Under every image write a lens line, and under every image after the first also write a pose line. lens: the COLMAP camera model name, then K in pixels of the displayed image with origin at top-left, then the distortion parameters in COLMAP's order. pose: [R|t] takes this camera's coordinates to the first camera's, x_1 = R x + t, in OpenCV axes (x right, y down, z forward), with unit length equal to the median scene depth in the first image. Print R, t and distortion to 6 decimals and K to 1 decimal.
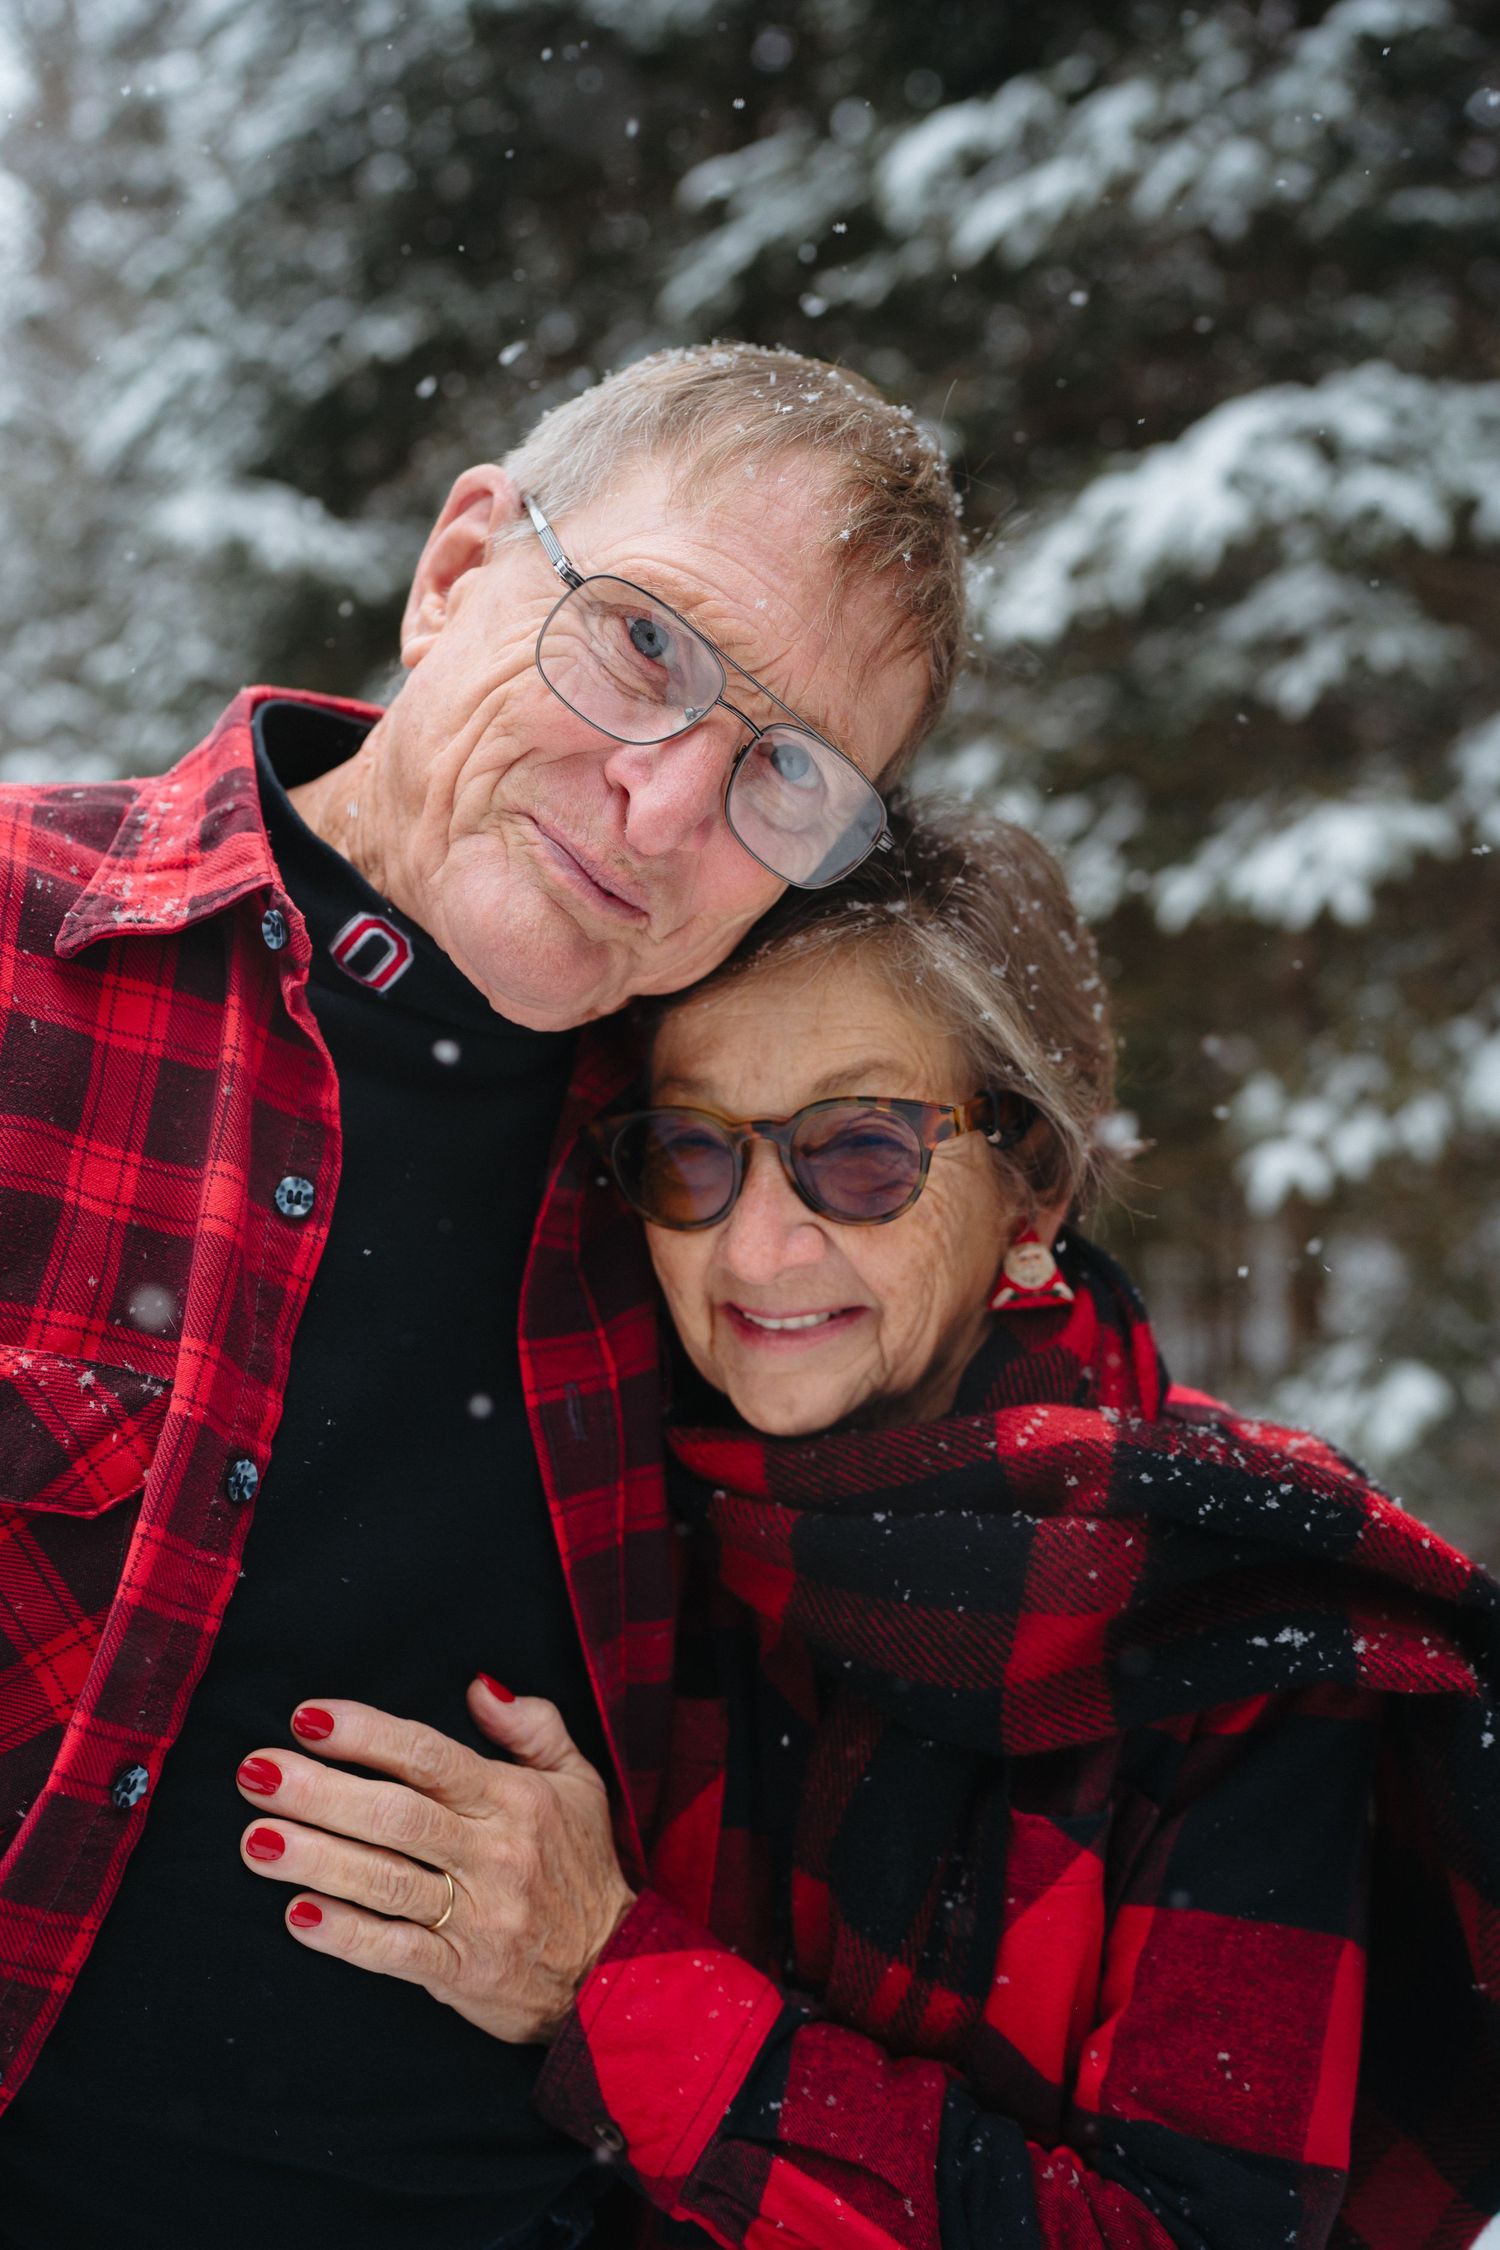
lens RADIAL K [[2181.6, 0, 751.3], [0, 2181.6, 1136.2], [0, 0, 1]] dist [-0.007895, 0.021173]
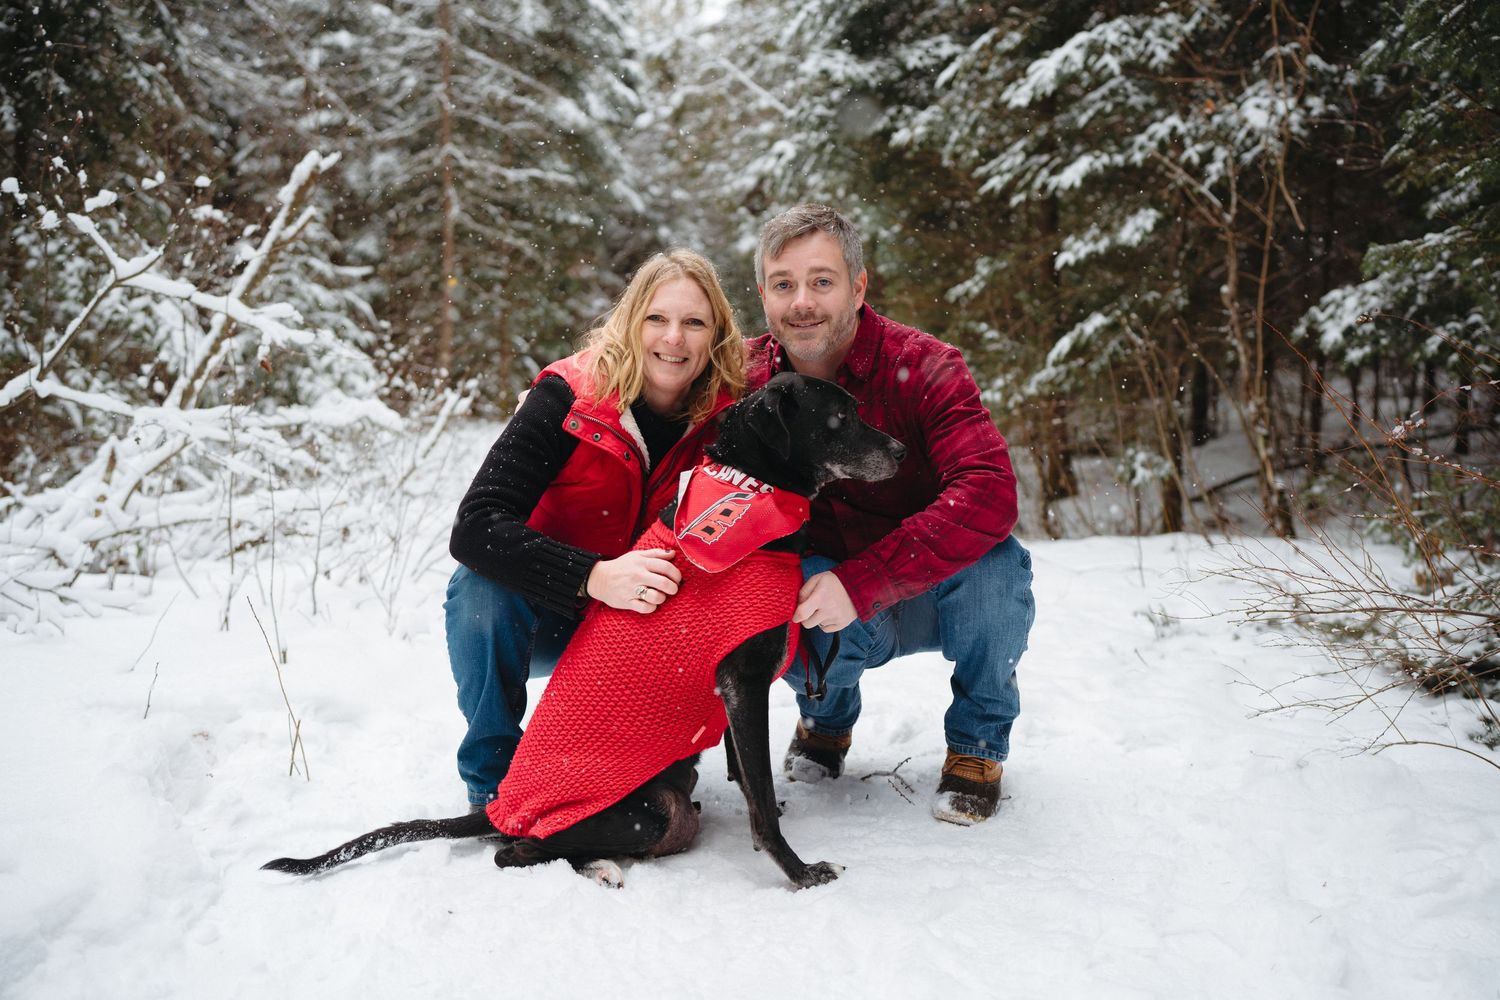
lens RADIAL K [[1440.4, 0, 747.7], [0, 1440.4, 500.0], [0, 0, 1]] dist [-0.009622, 0.015291]
pose [[0.929295, 0.027696, -0.368298, 0.577867], [0.007327, 0.995606, 0.093355, 0.165662], [0.369266, -0.089453, 0.925009, -1.277352]]
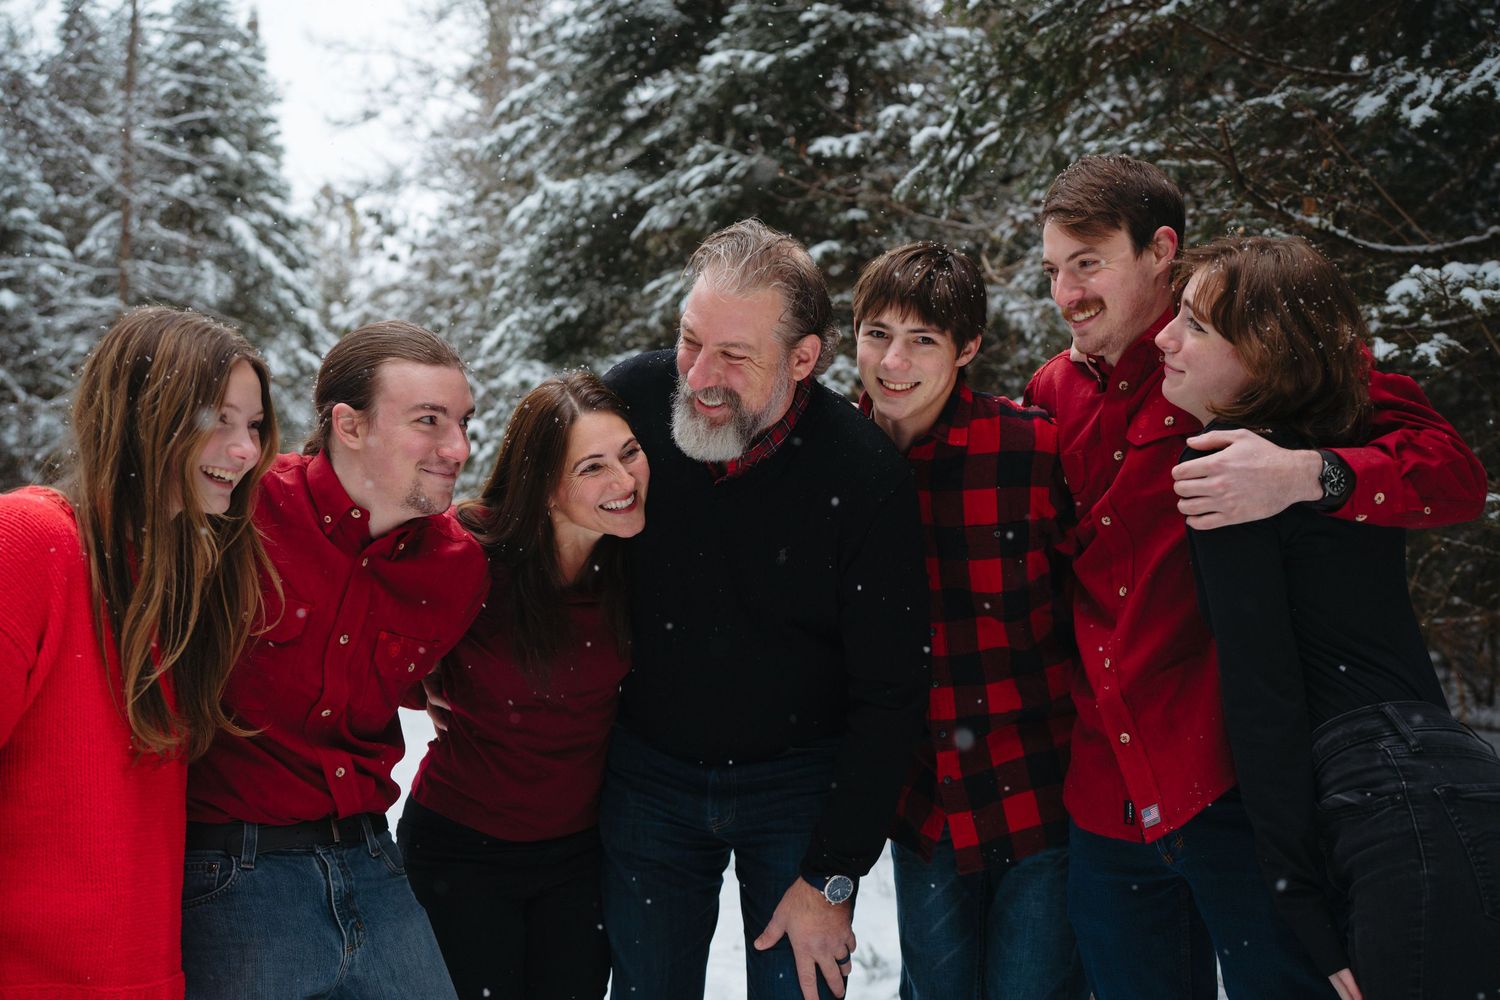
lens RADIAL K [[1446.6, 0, 745.3], [0, 1446.6, 496.2], [0, 0, 1]] dist [-0.009169, 0.020854]
pose [[0.987427, -0.033033, -0.154589, 0.560952], [0.024117, 0.997955, -0.059199, 0.015194], [0.156228, 0.054727, 0.986204, -1.400842]]
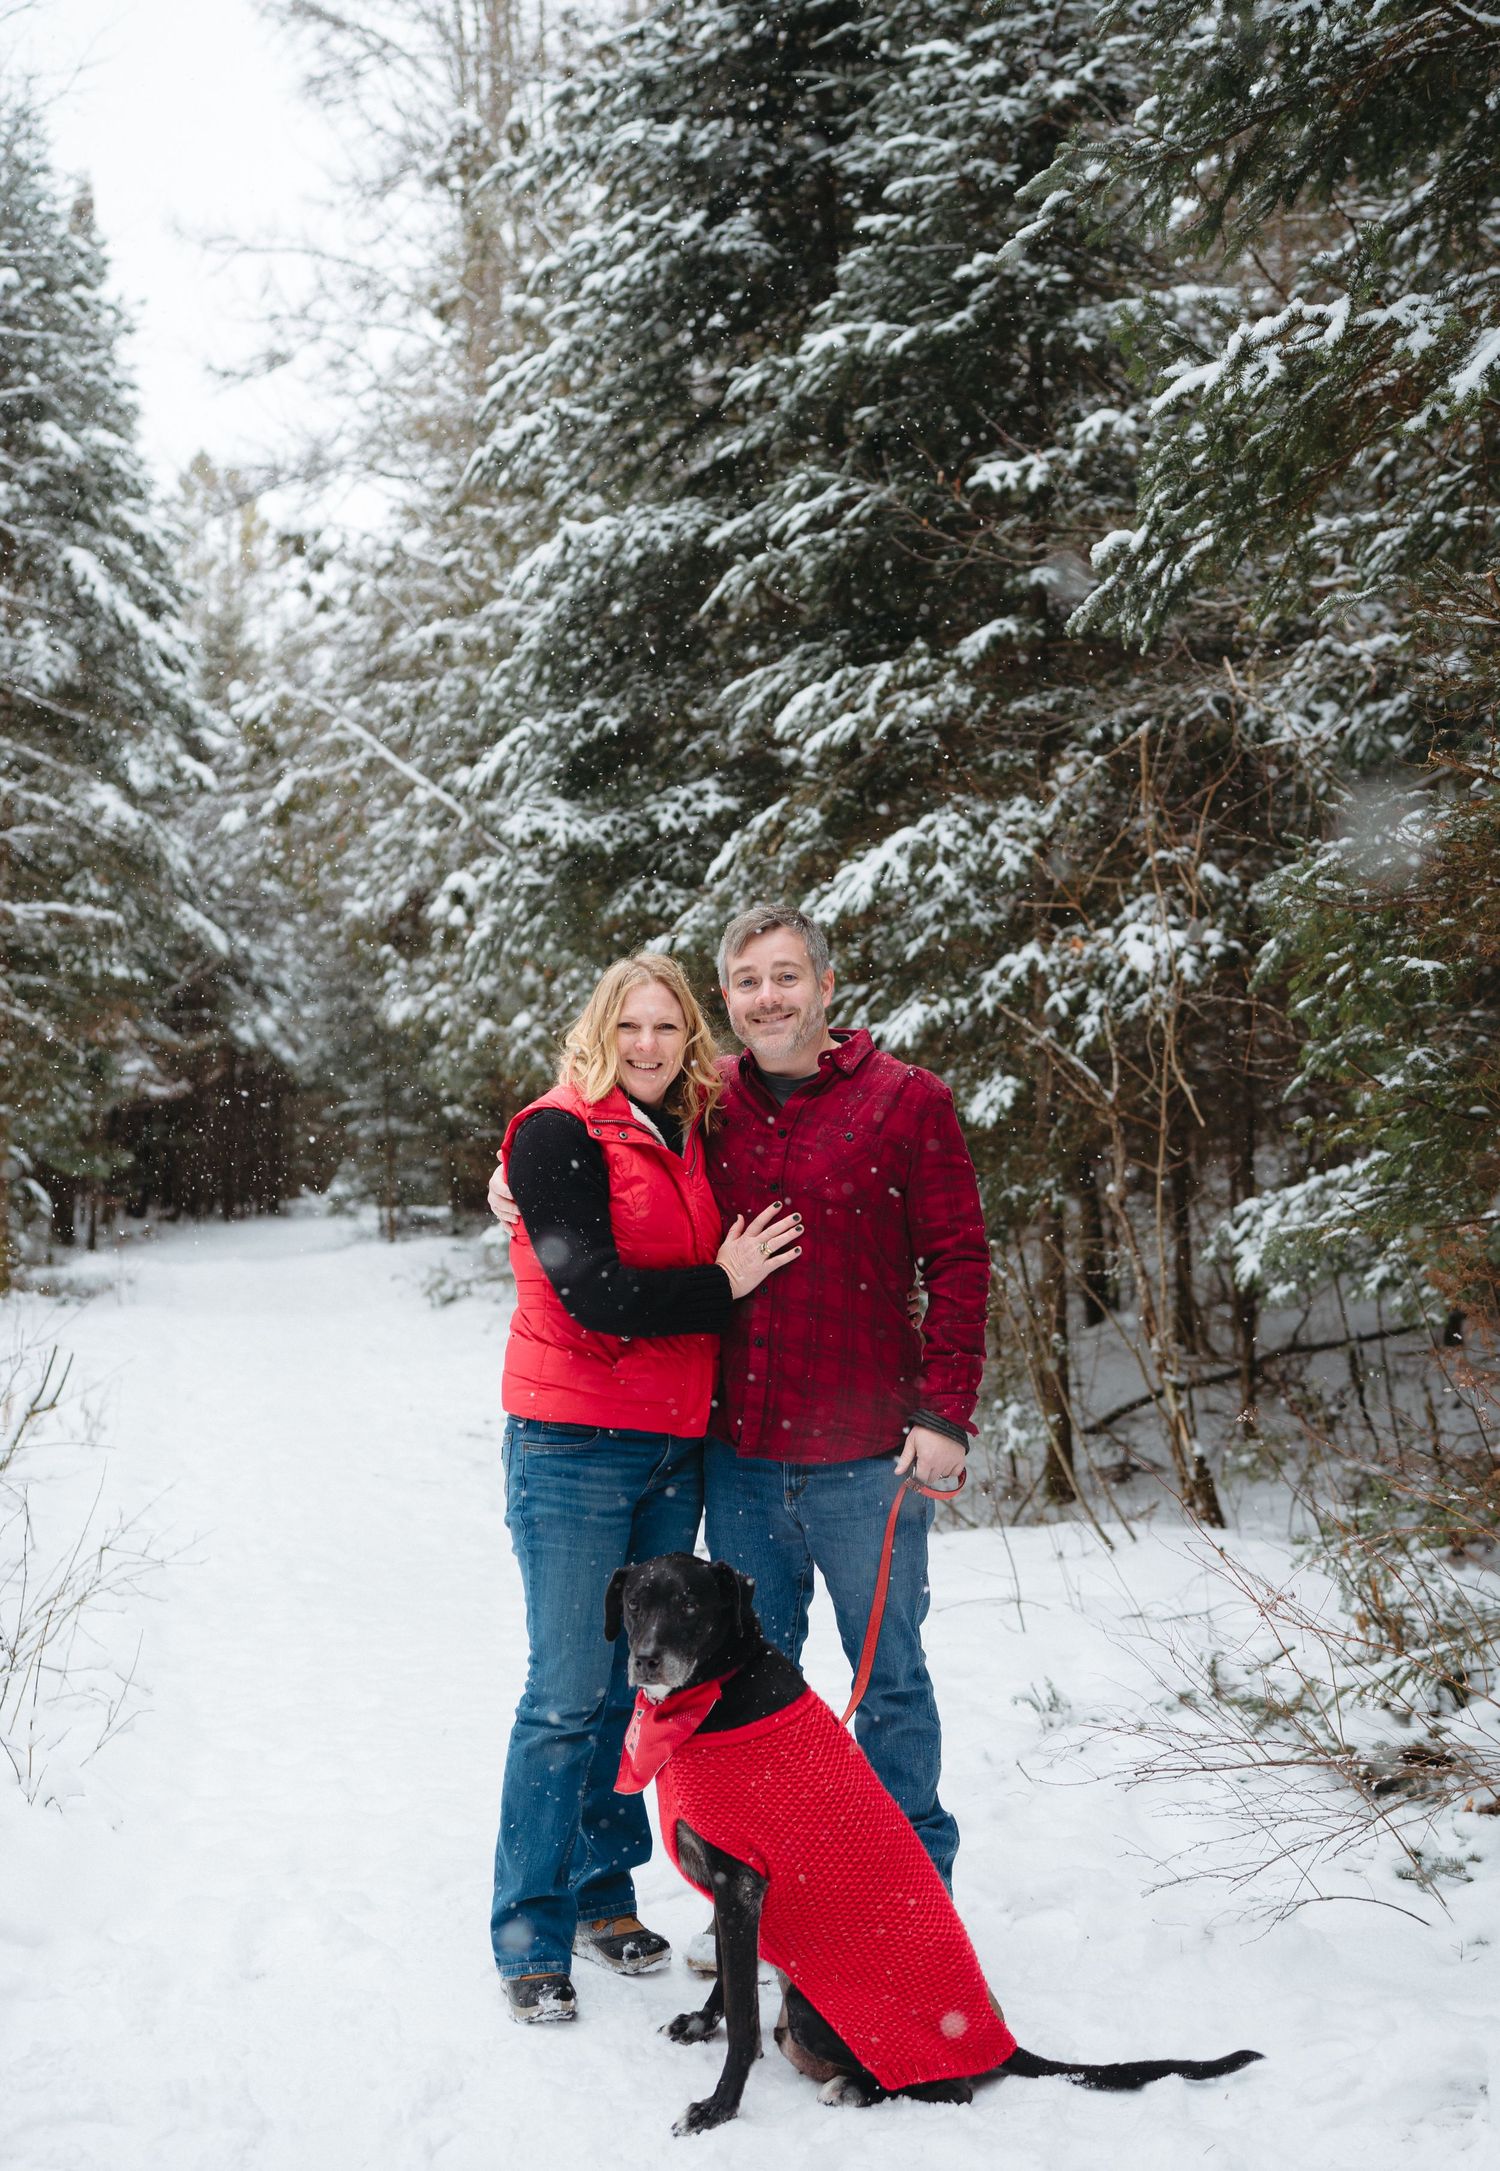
lens RADIAL K [[2411.9, 0, 763.1], [0, 2411.9, 1065.8], [0, 0, 1]] dist [-0.002819, 0.004018]
pose [[0.976808, -0.034845, -0.211265, 0.628655], [0.032905, 0.999378, -0.012692, -0.040731], [0.211576, 0.005446, 0.977346, -1.656509]]
